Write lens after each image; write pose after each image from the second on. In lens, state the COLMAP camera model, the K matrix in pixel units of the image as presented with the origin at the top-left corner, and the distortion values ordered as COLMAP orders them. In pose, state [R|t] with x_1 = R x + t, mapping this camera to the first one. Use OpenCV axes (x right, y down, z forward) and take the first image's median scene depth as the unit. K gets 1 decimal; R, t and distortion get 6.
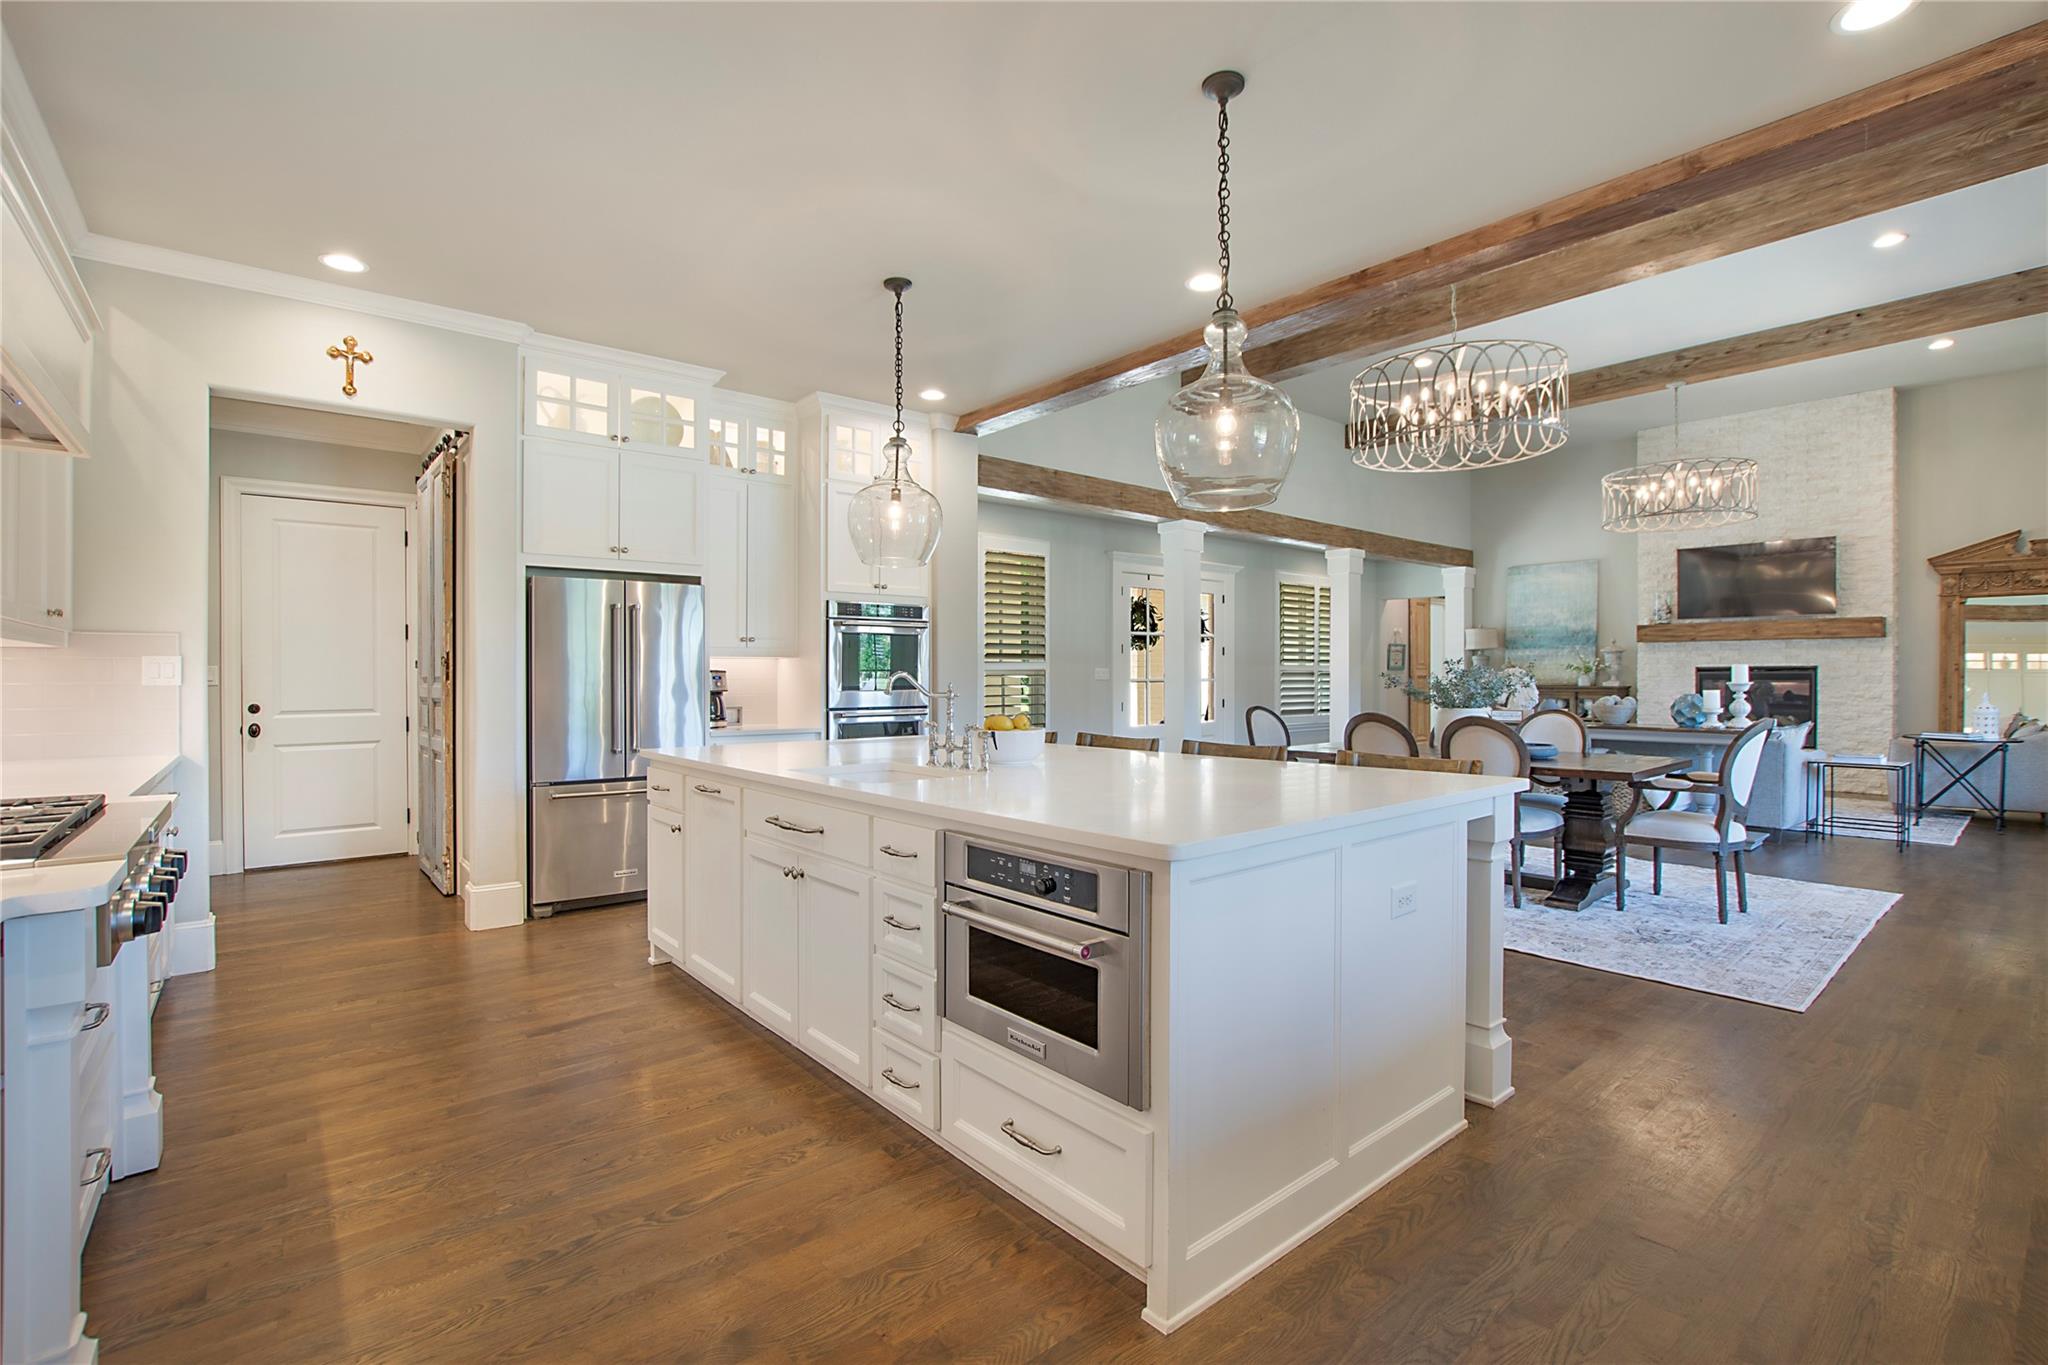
lens RADIAL K [[915.9, 0, 1019.1], [0, 915.9, 682.9], [0, 0, 1]] dist [-0.029145, 0.001435]
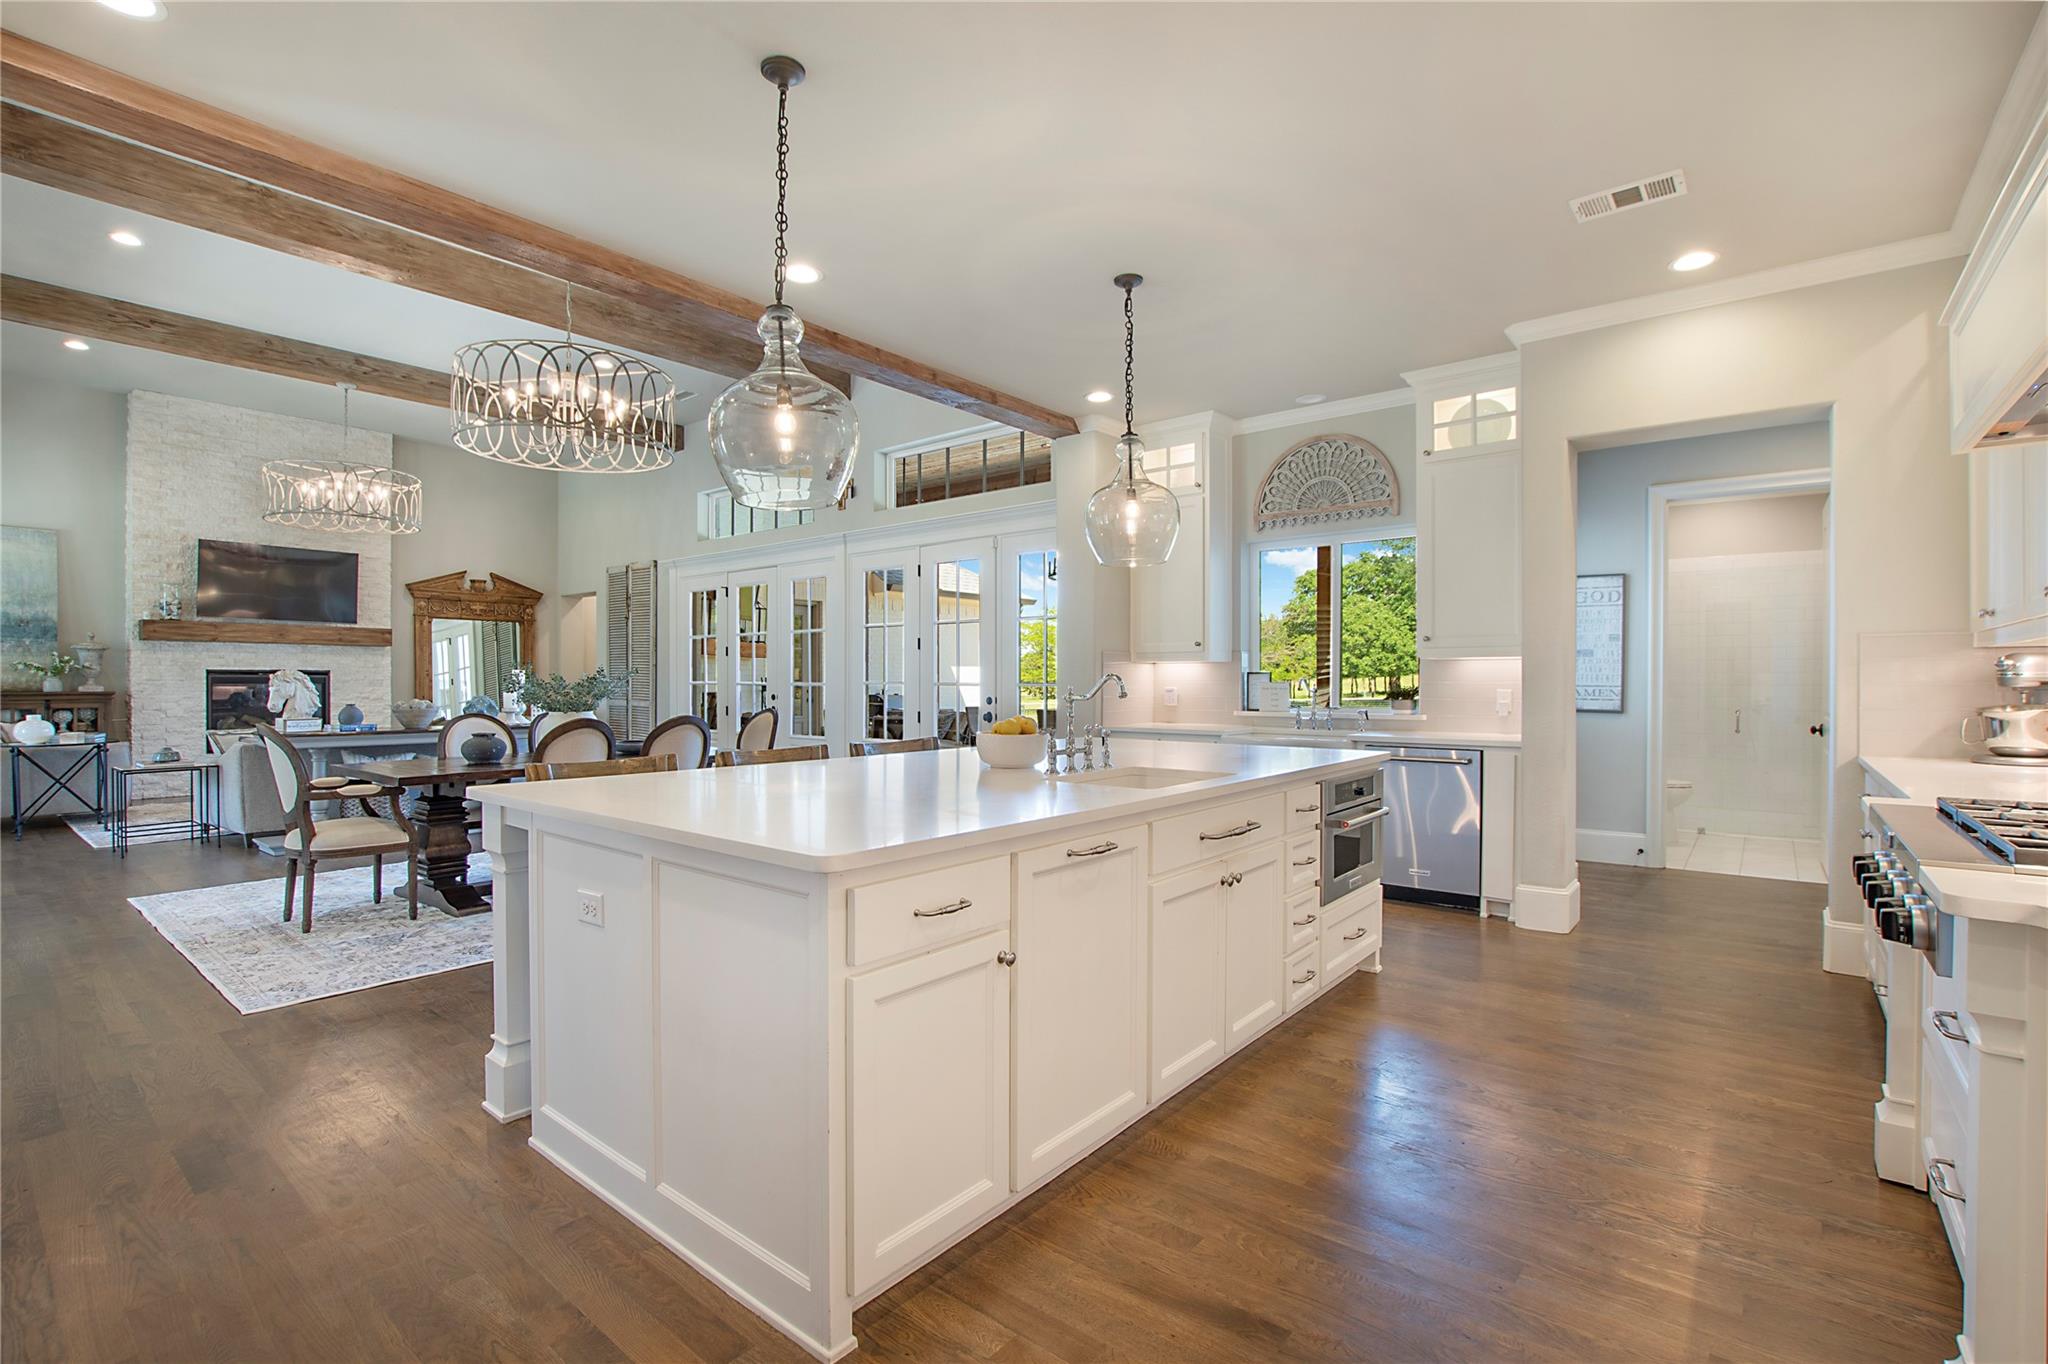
lens RADIAL K [[915.9, 0, 1020.2], [0, 915.9, 678.6], [0, 0, 1]] dist [-0.029145, 0.001435]
pose [[-0.183894, 0.004088, 0.982937, -0.598279], [0.005151, 0.999982, -0.003195, -0.002822], [-0.982932, 0.004476, -0.183912, 0.716652]]
